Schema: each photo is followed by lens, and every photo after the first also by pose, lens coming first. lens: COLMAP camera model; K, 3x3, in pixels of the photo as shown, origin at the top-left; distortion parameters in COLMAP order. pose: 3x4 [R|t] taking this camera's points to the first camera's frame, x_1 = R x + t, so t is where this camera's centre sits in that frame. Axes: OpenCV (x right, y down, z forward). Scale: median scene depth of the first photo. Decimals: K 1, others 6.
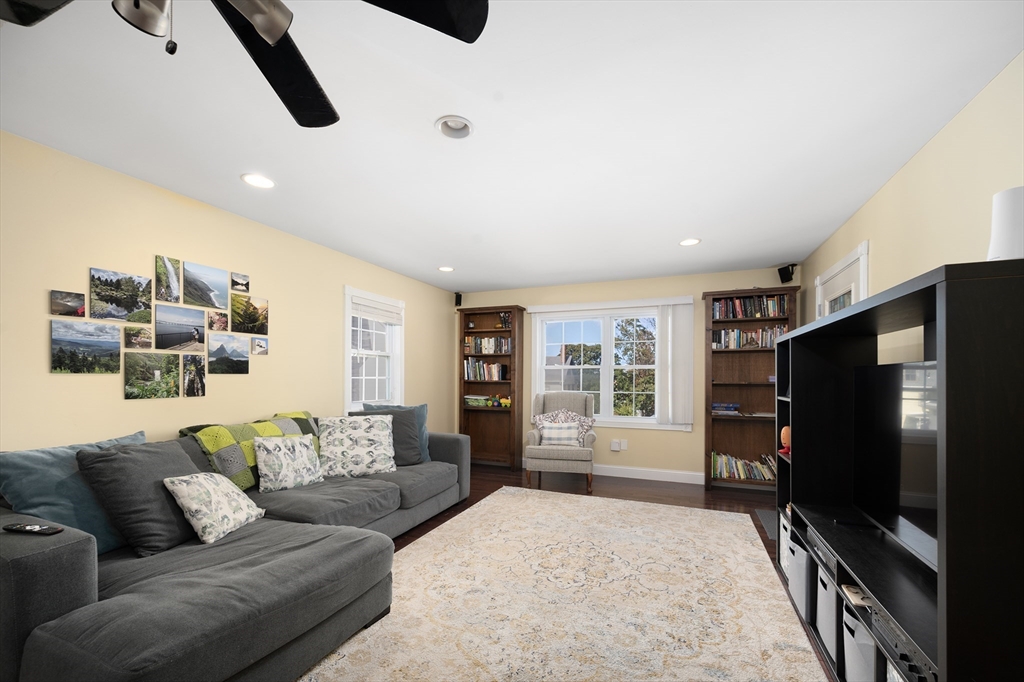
lens RADIAL K [[411.6, 0, 519.2], [0, 411.6, 378.8], [0, 0, 1]] dist [-0.006752, -0.000447]
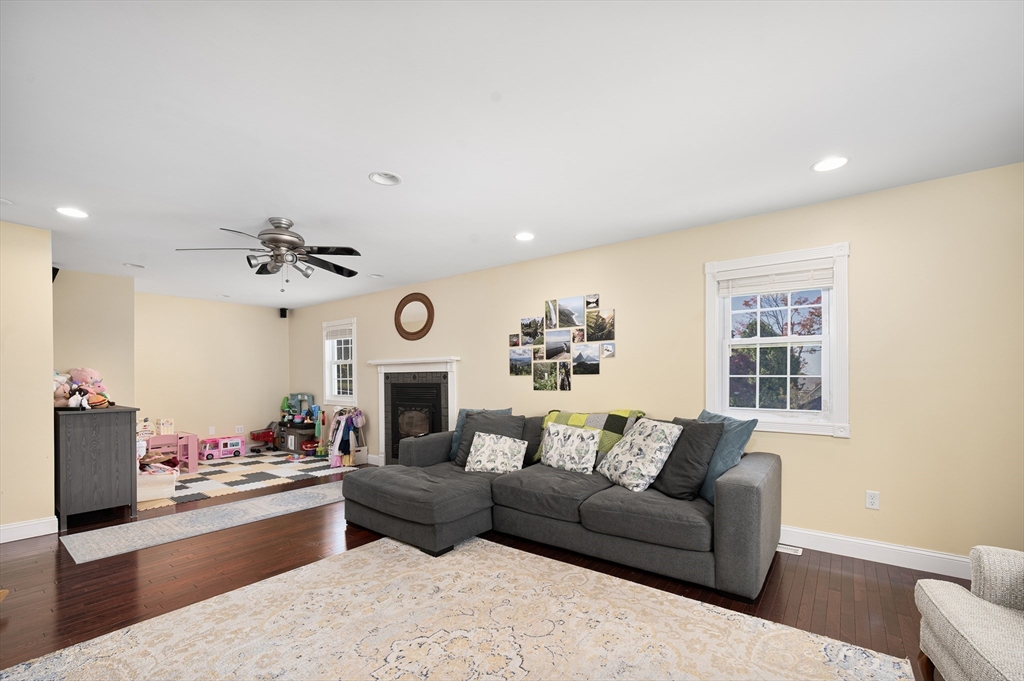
lens RADIAL K [[432.7, 0, 512.2], [0, 432.7, 376.1], [0, 0, 1]] dist [-0.001688, -0.000368]
pose [[-0.266987, -0.003924, -0.963692, 0.636058], [0.001140, 0.999990, -0.004388, -0.000931], [0.963700, -0.002270, -0.266979, 1.076778]]
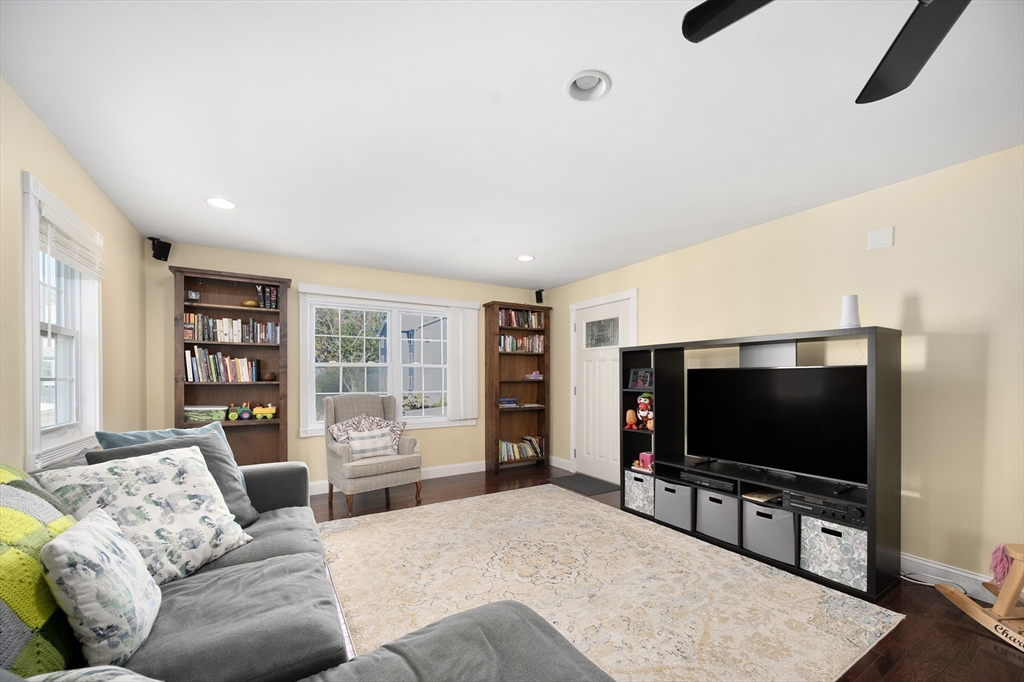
lens RADIAL K [[411.6, 0, 519.2], [0, 411.6, 378.8], [0, 0, 1]] dist [-0.006752, -0.000447]
pose [[0.585153, -0.010482, 0.810855, -0.593332], [0.008415, 0.999941, 0.006853, -0.003669], [-0.810879, 0.002813, 0.585207, 0.381167]]
